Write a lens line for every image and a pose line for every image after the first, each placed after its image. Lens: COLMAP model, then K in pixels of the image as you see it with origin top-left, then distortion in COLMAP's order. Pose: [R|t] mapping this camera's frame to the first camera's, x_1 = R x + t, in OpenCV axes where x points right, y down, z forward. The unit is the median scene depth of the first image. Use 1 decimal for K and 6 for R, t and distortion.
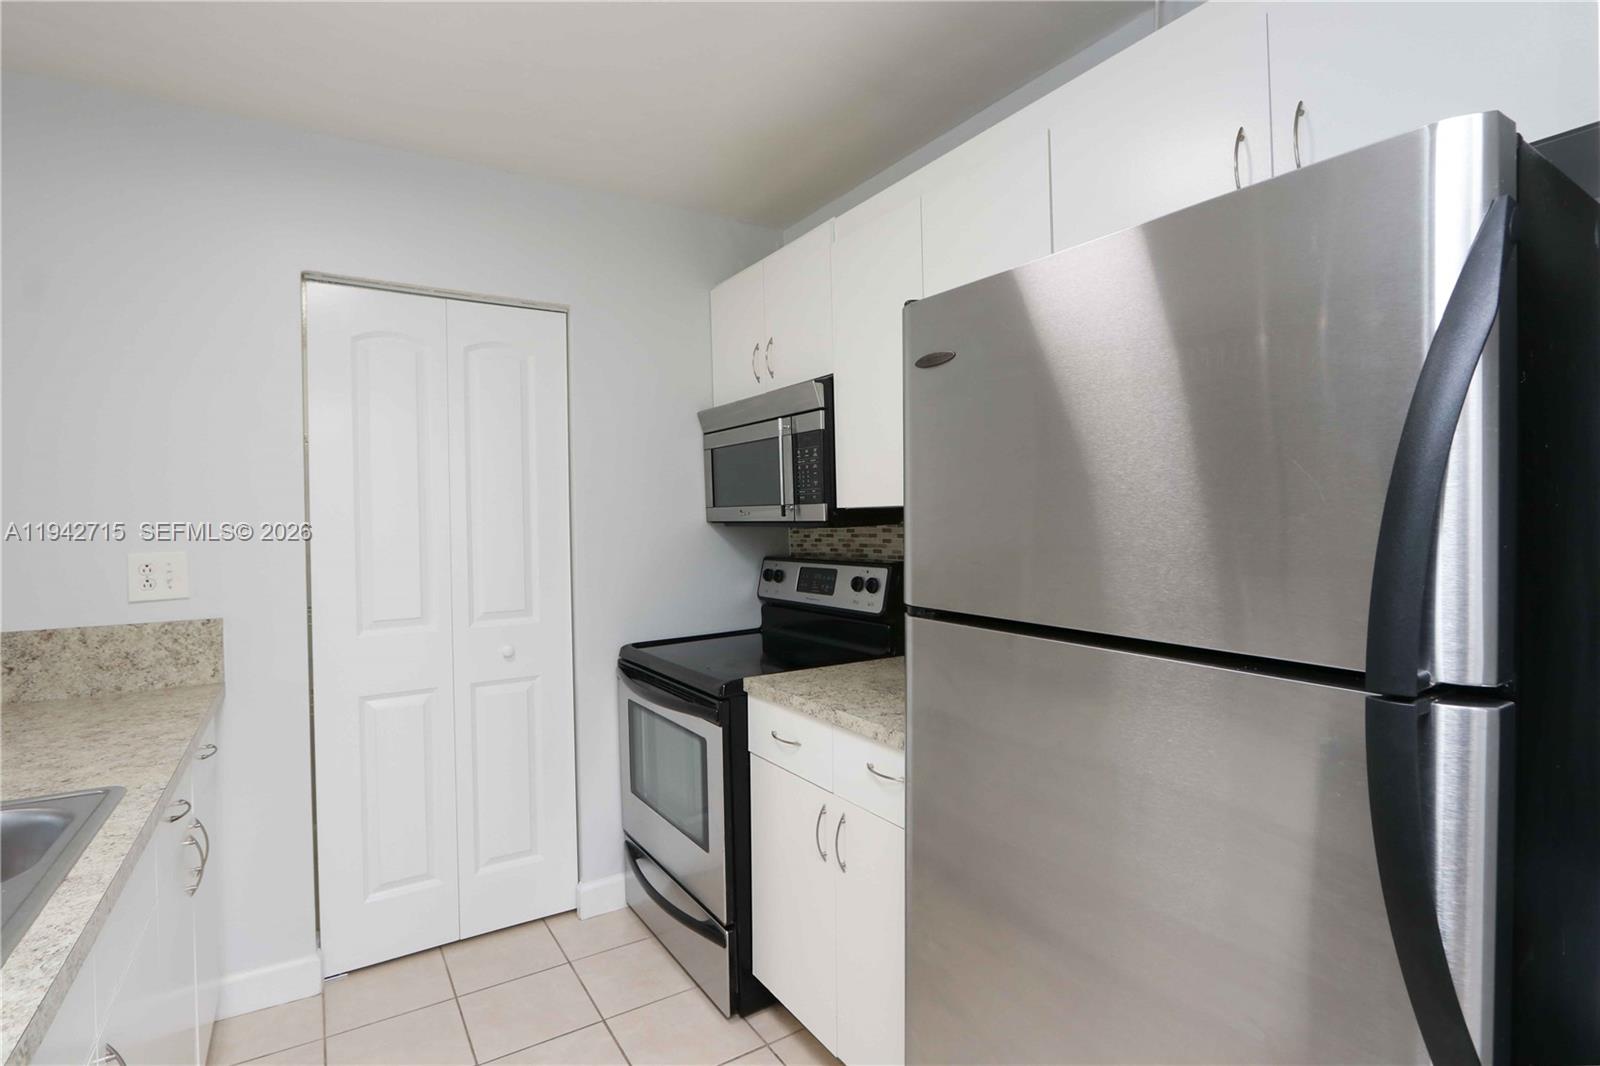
lens RADIAL K [[764.5, 0, 800.0], [0, 764.5, 533.0], [0, 0, 1]] dist [-0.020600, 0.000861]
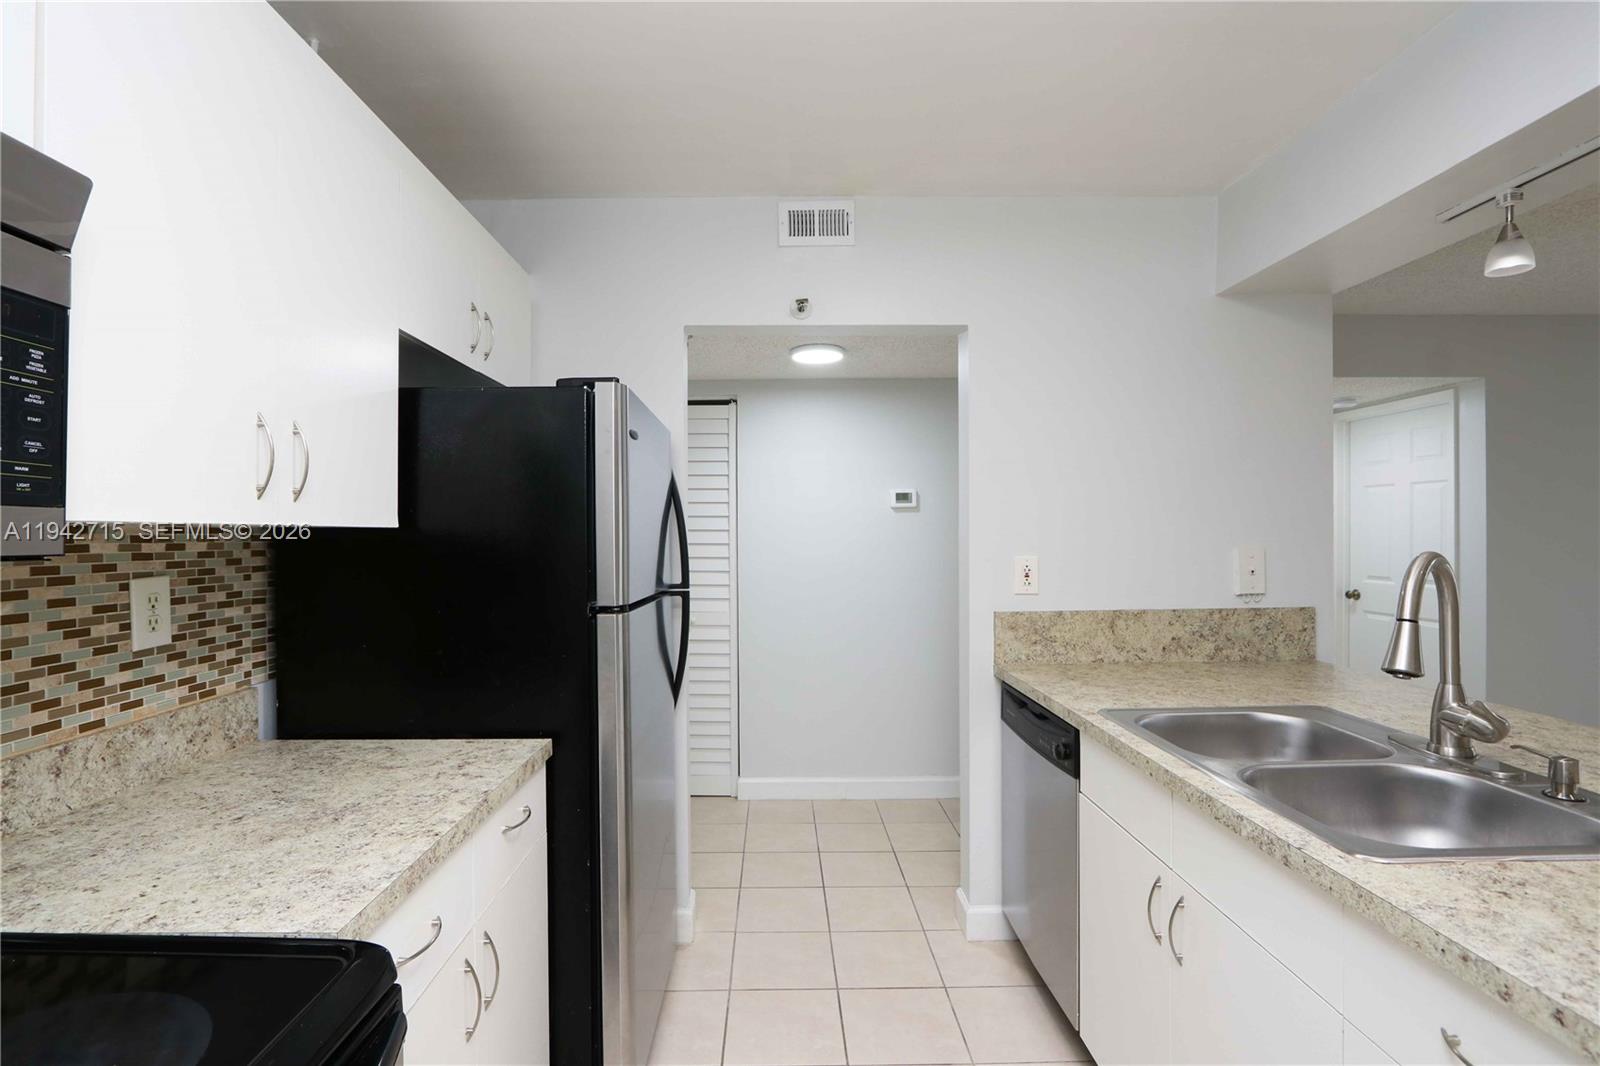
lens RADIAL K [[742.6, 0, 780.5], [0, 742.6, 538.4], [0, 0, 1]] dist [-0.018593, 0.000520]
pose [[-0.848736, 0.020775, 0.528409, -0.481643], [0.029105, 0.999549, 0.007451, -0.017281], [-0.528016, 0.021703, -0.848957, 1.188681]]
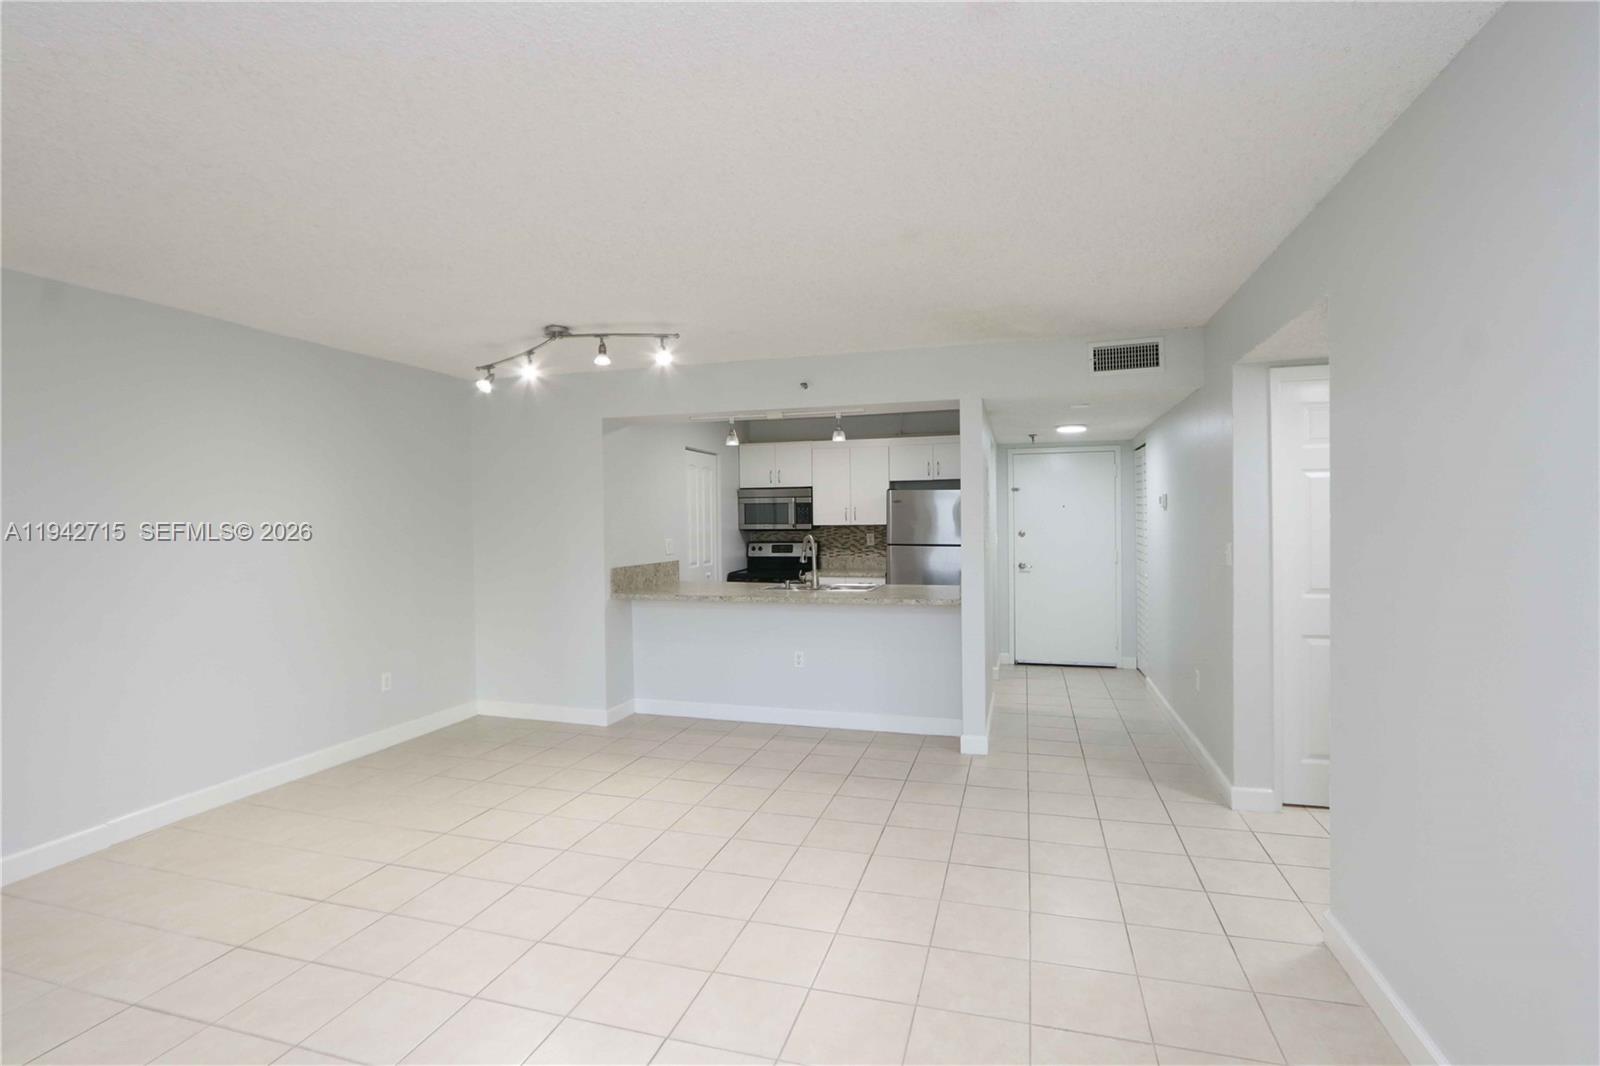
lens RADIAL K [[764.5, 0, 800.0], [0, 764.5, 533.0], [0, 0, 1]] dist [-0.020600, 0.000861]
pose [[0.750492, -0.002414, 0.660875, -2.446718], [0.008510, 0.999946, -0.006011, 0.024136], [-0.660824, 0.010135, 0.750472, -1.672416]]
